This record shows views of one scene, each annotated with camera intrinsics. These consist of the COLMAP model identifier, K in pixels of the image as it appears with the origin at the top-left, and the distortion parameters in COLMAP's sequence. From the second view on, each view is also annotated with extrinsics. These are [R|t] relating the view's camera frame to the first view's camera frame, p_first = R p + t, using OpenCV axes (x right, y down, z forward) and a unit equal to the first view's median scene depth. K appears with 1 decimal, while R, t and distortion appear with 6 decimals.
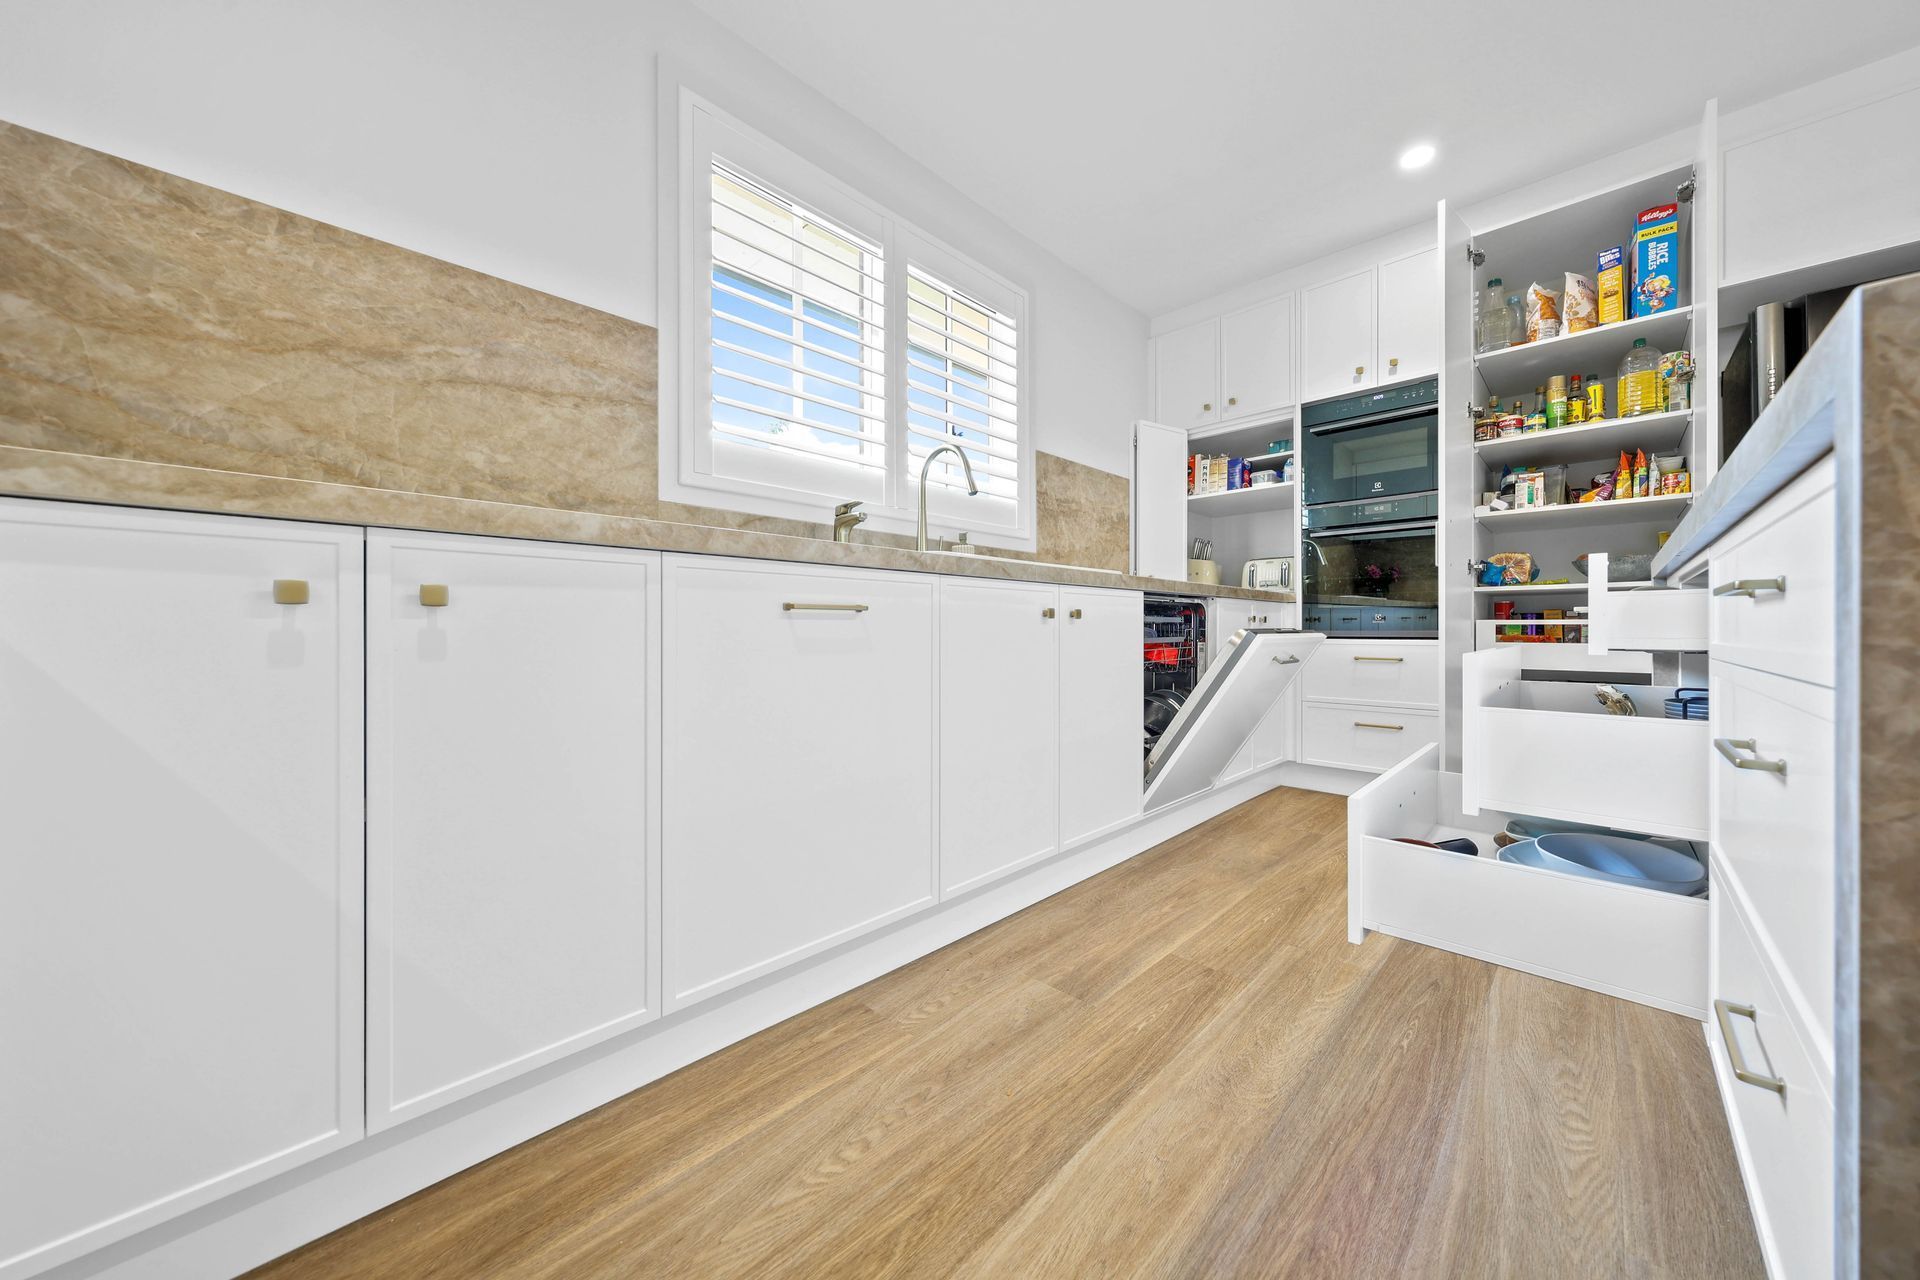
lens RADIAL K [[655.6, 0, 957.8], [0, 655.6, 631.6], [0, 0, 1]] dist [0.000739, 0.000163]
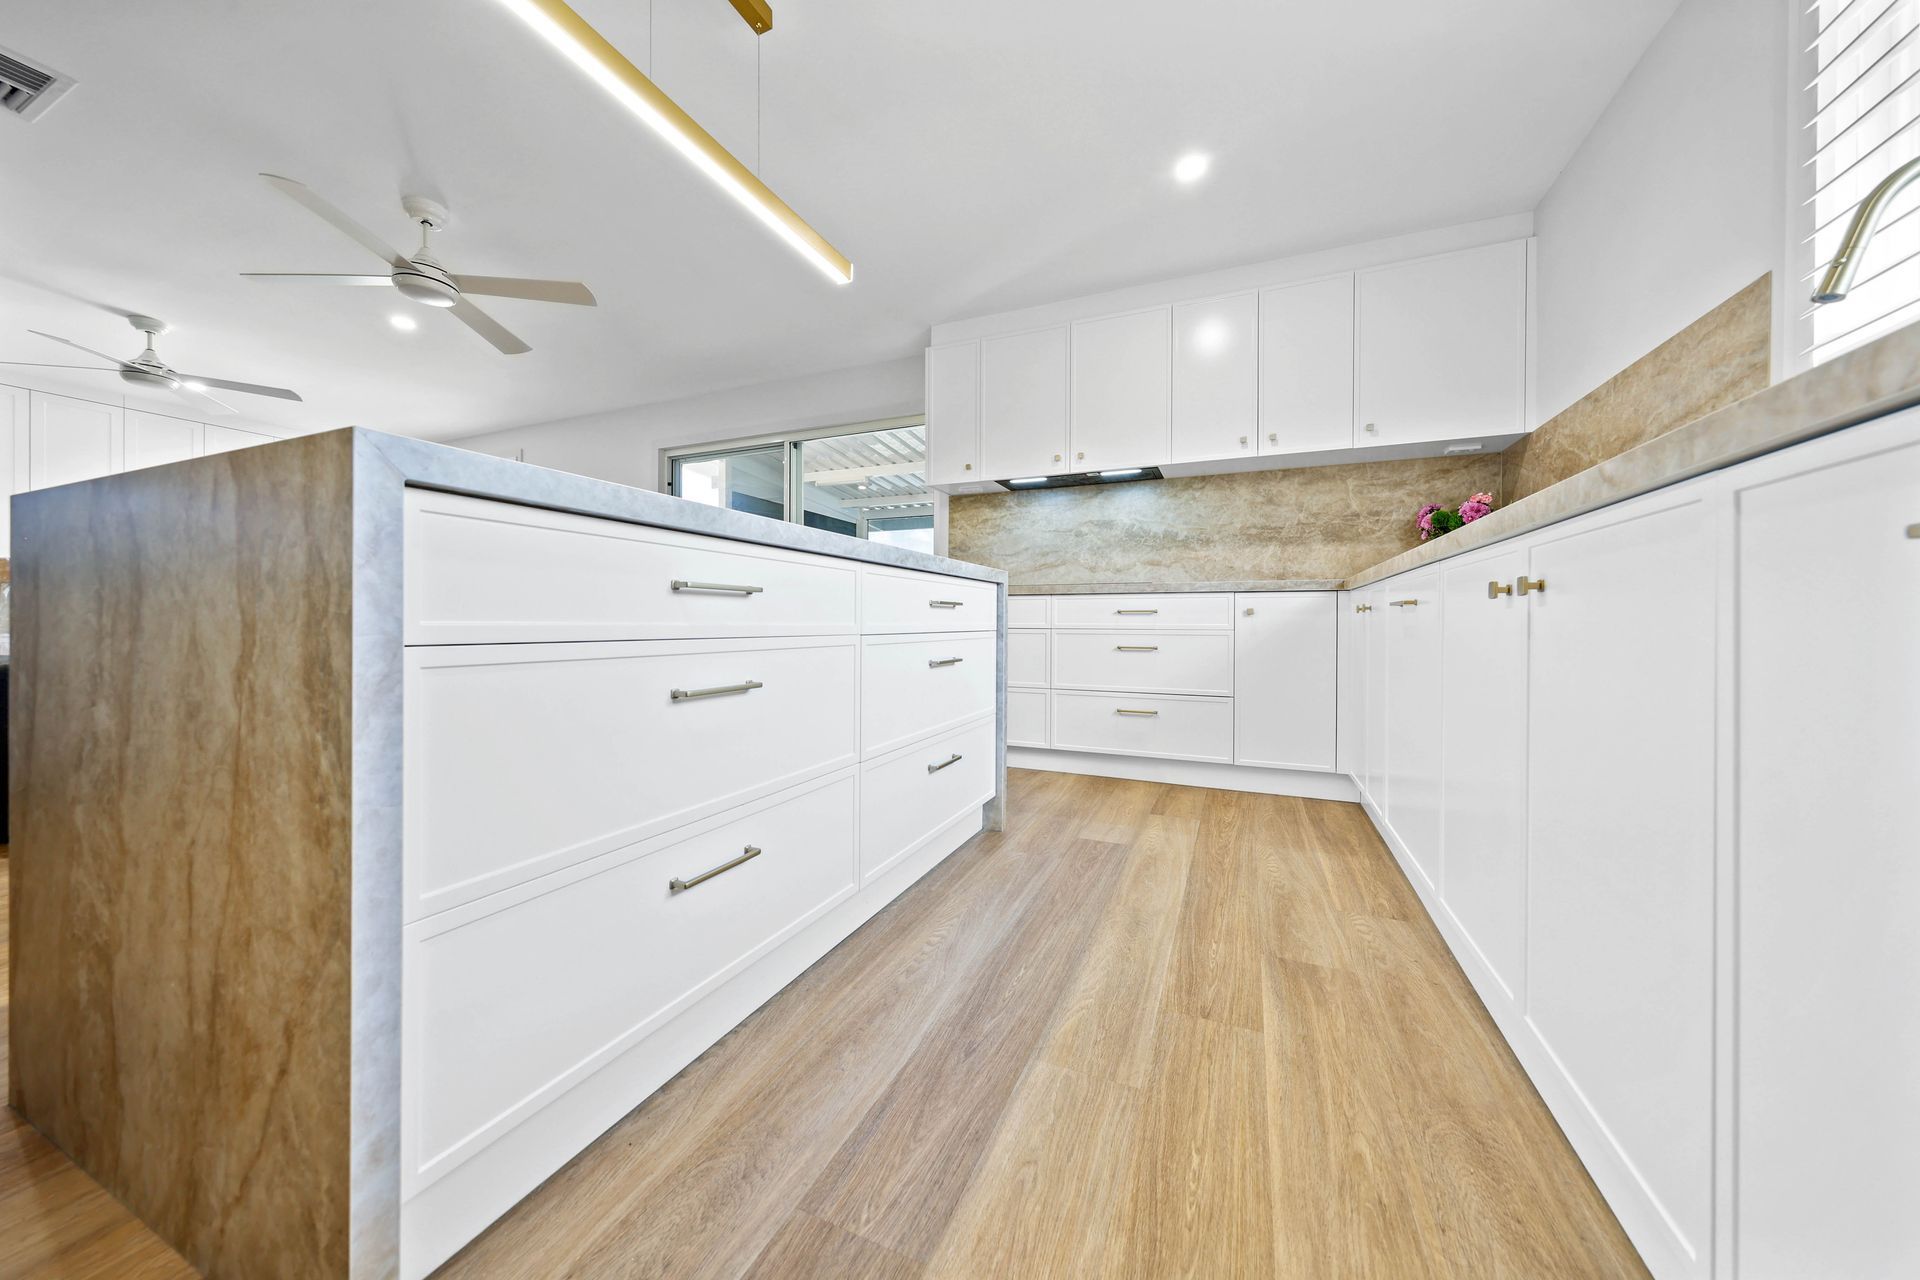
lens RADIAL K [[660.1, 0, 955.7], [0, 660.1, 626.8], [0, 0, 1]] dist [-0.001196, -0.000001]
pose [[-0.935097, -0.002624, -0.354381, 0.975578], [-0.006001, 0.999946, 0.008429, 0.005090], [0.354340, 0.010009, -0.935063, 1.652946]]
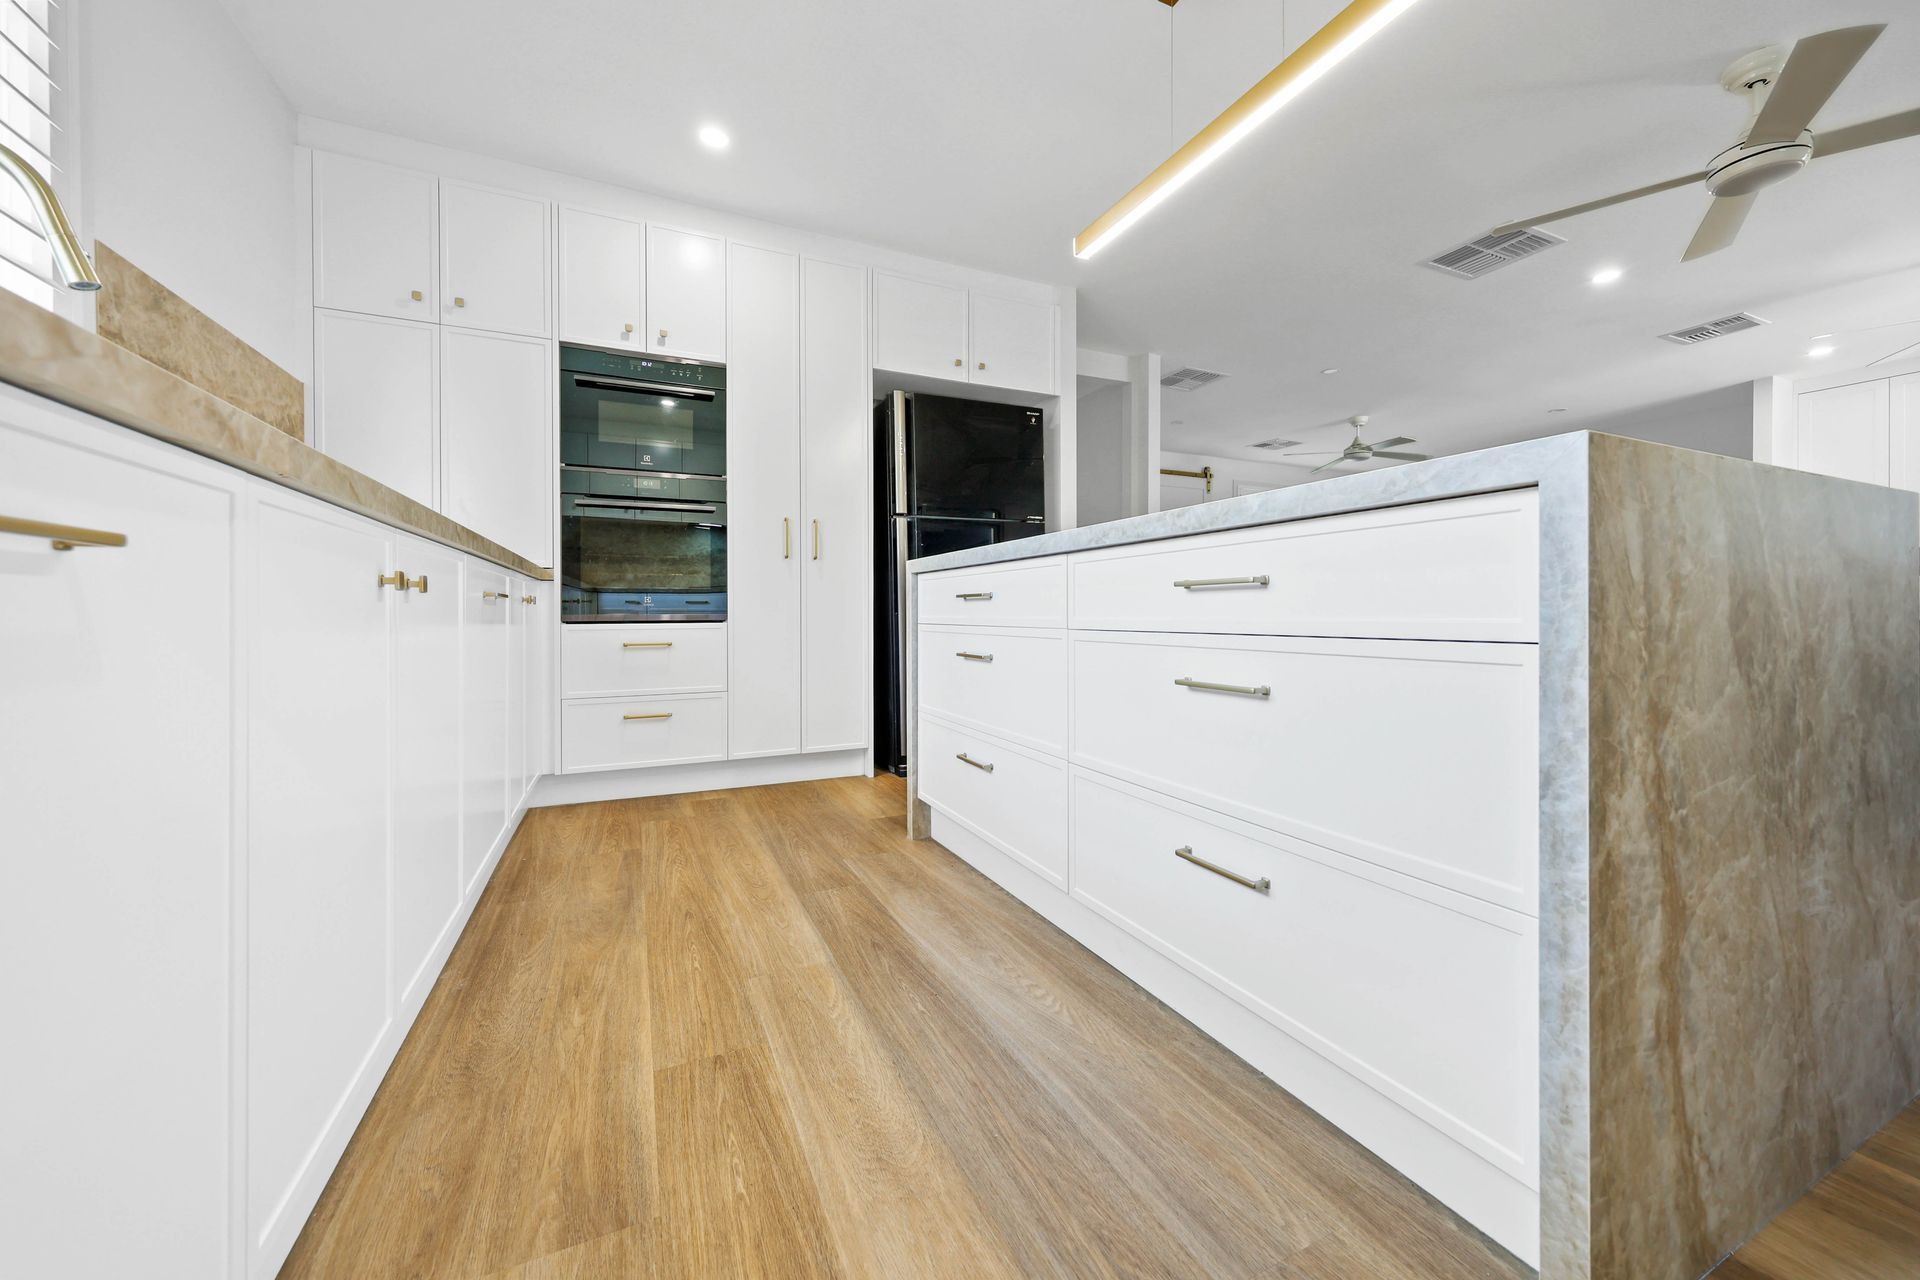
lens RADIAL K [[709.7, 0, 960.9], [0, 709.7, 612.6], [0, 0, 1]] dist [0.000546, 0.000106]
pose [[0.351698, -0.000637, 0.936113, -0.282110], [0.006354, 0.999978, -0.001706, 0.002995], [-0.936092, 0.006548, 0.351694, 0.436392]]
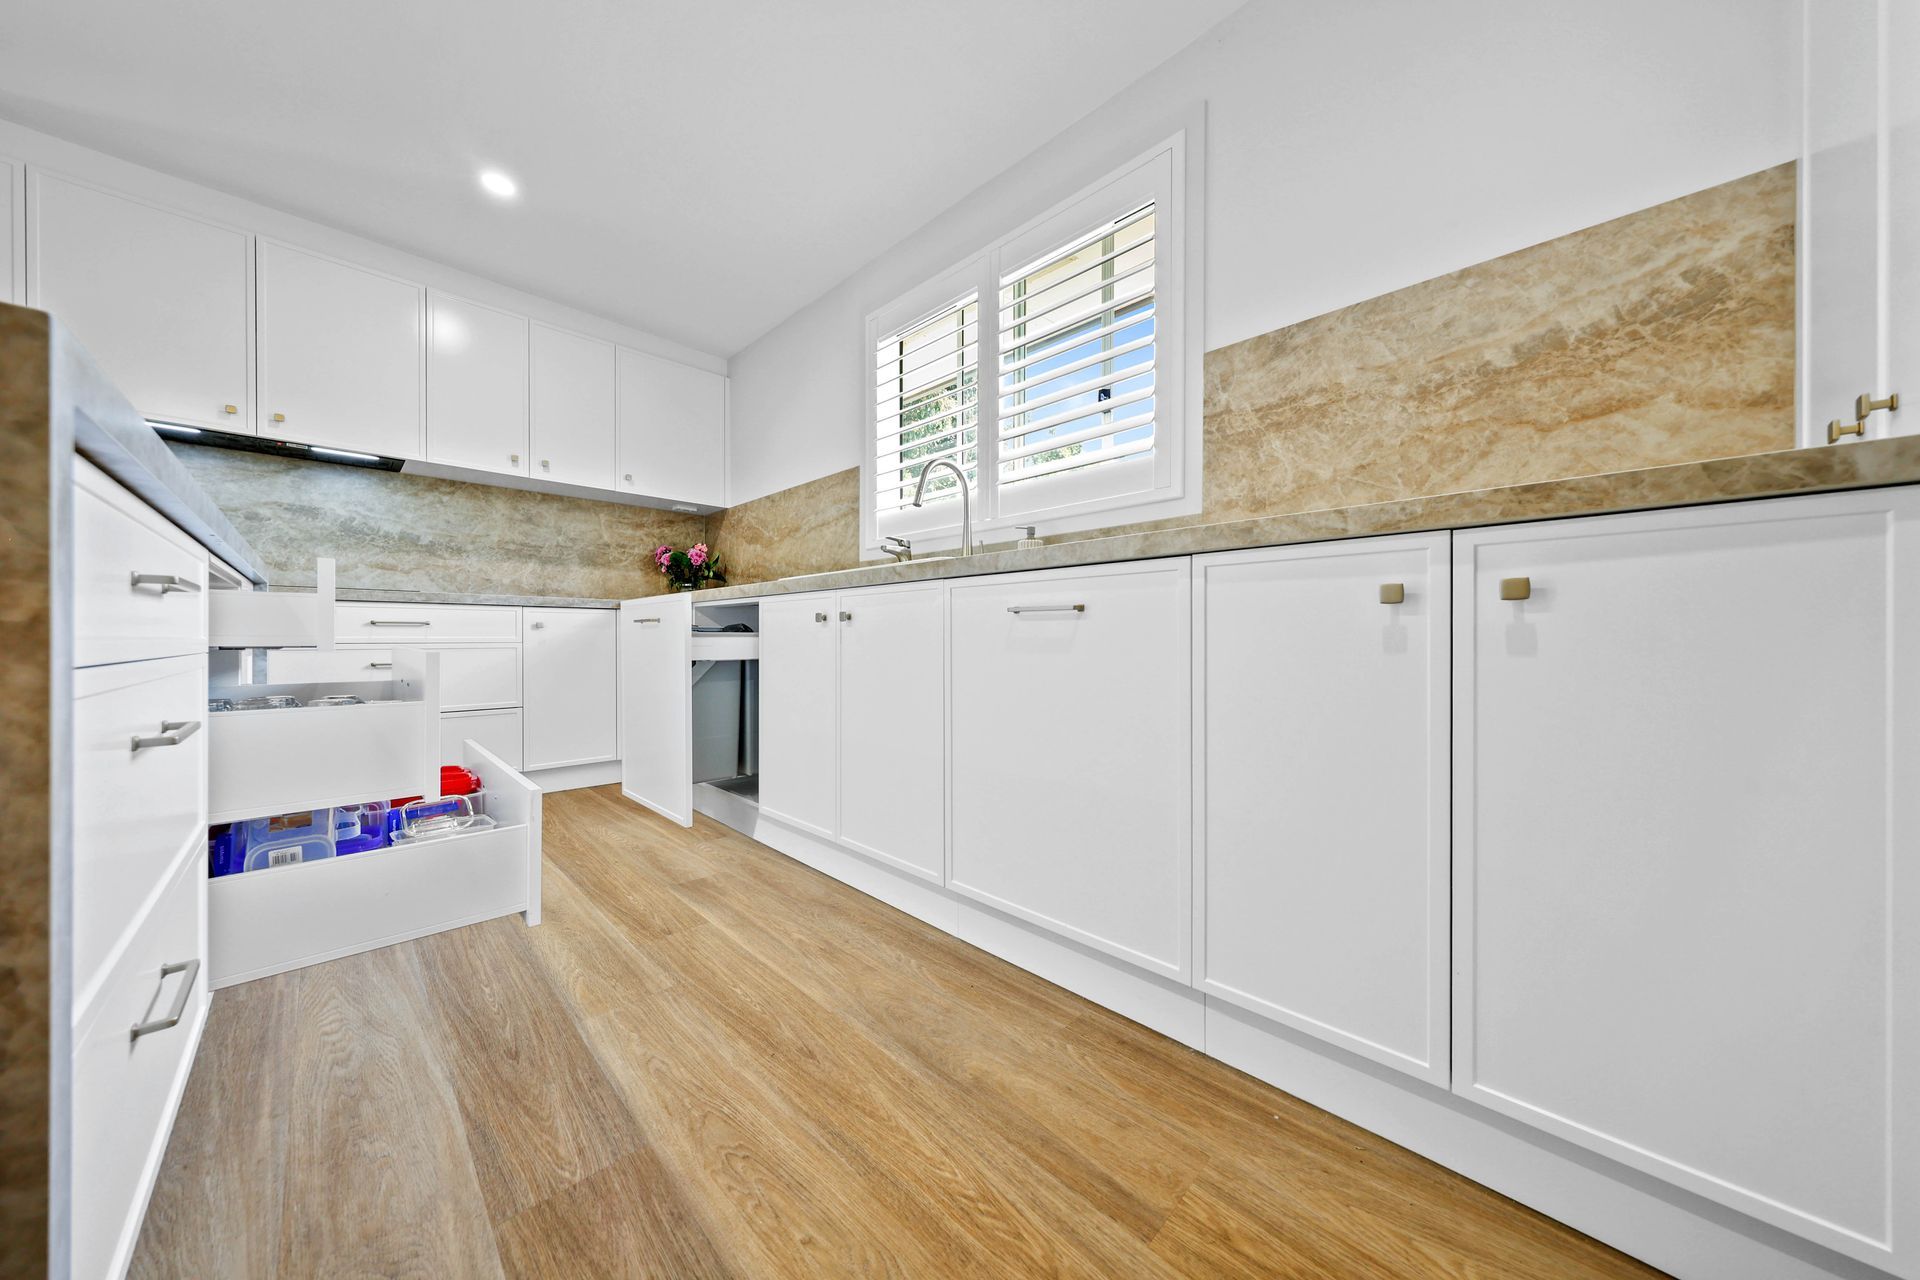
lens RADIAL K [[625.1, 0, 959.1], [0, 625.1, 640.1], [0, 0, 1]] dist [0.001329, 0.000213]
pose [[-0.004695, 0.002656, -0.999985, 1.428653], [-0.003448, 0.999990, 0.002672, 0.008634], [0.999983, 0.003461, -0.004686, 1.475763]]
